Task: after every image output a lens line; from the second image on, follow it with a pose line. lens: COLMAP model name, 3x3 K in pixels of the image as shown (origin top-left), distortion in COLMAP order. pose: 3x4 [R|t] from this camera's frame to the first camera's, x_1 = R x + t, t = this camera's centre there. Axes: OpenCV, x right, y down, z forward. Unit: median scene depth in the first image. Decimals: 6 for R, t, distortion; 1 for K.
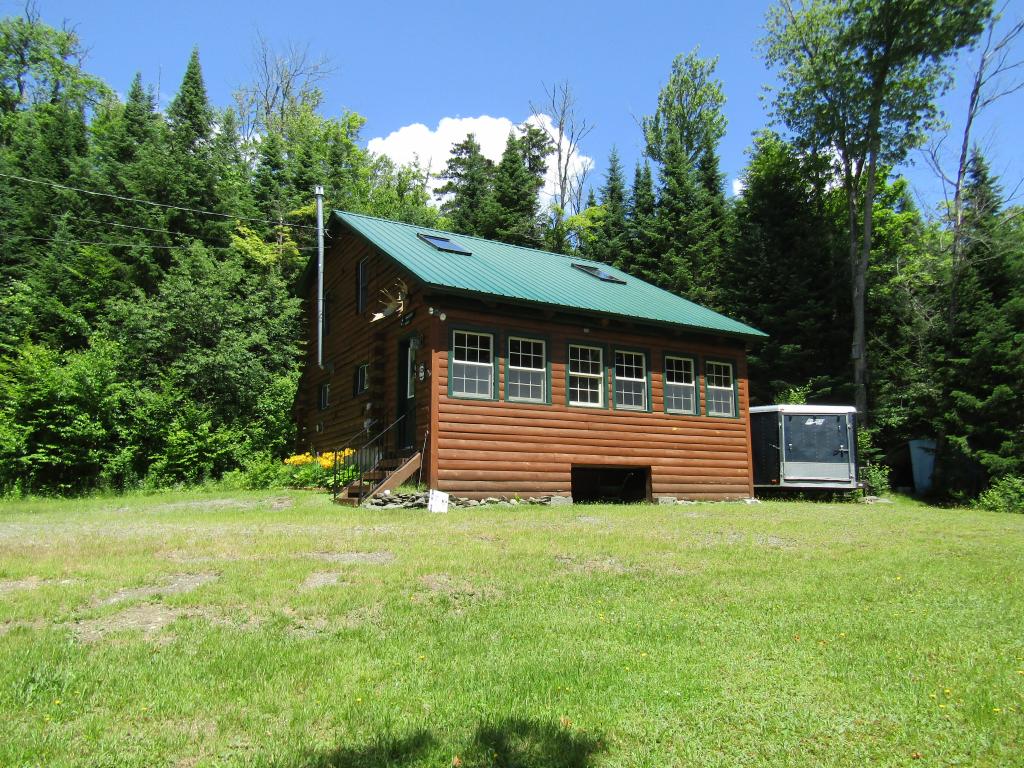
lens RADIAL K [[728.0, 0, 511.2], [0, 728.0, 378.6], [0, 0, 1]] dist [-0.009665, 0.001696]
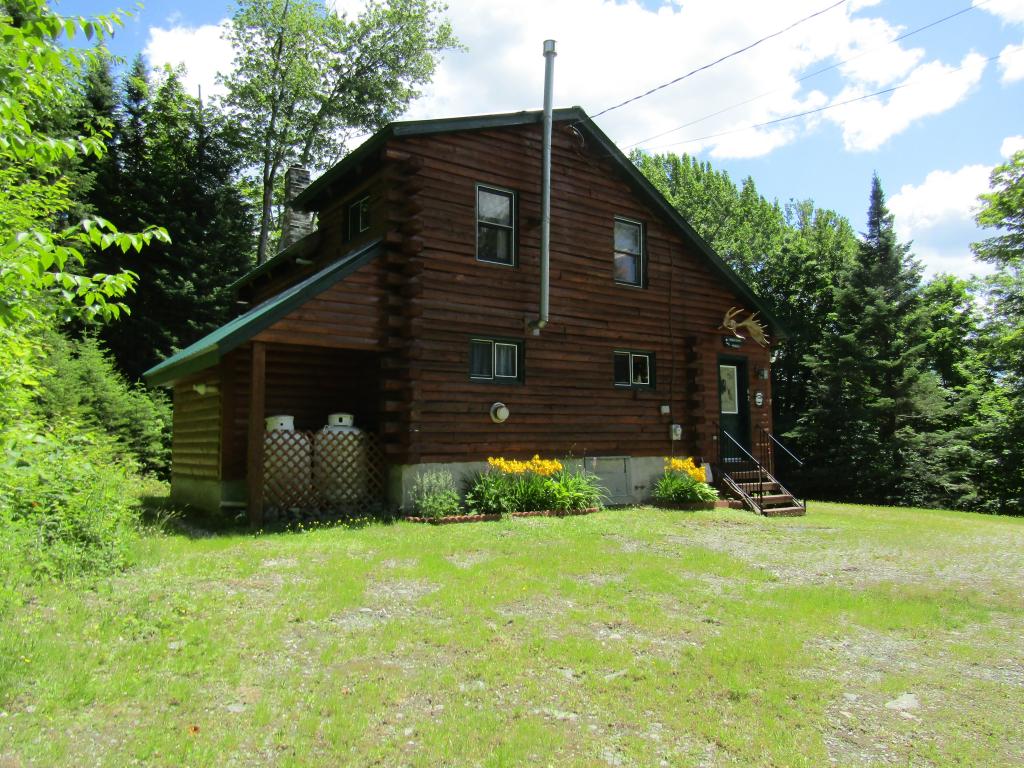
lens RADIAL K [[728.0, 0, 517.7], [0, 728.0, 384.7], [0, 0, 1]] dist [-0.009665, 0.001696]
pose [[-0.118674, 0.083534, 0.989413, -0.769628], [-0.154053, 0.982840, -0.101457, 0.092736], [-0.980910, -0.164463, -0.103769, 0.928552]]
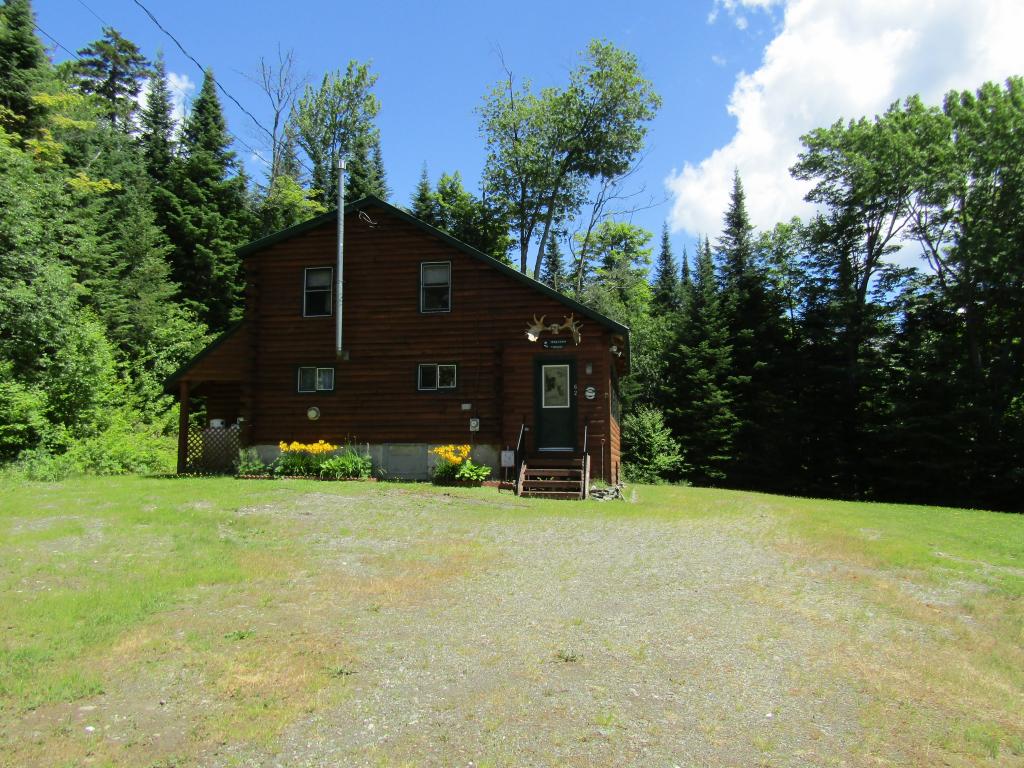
lens RADIAL K [[728.0, 0, 515.4], [0, 728.0, 379.8], [0, 0, 1]] dist [-0.009665, 0.001696]
pose [[0.624654, 0.091040, 0.775577, -0.736268], [-0.131942, 0.991206, -0.010085, -0.000299], [-0.769675, -0.096032, 0.631172, 0.180750]]
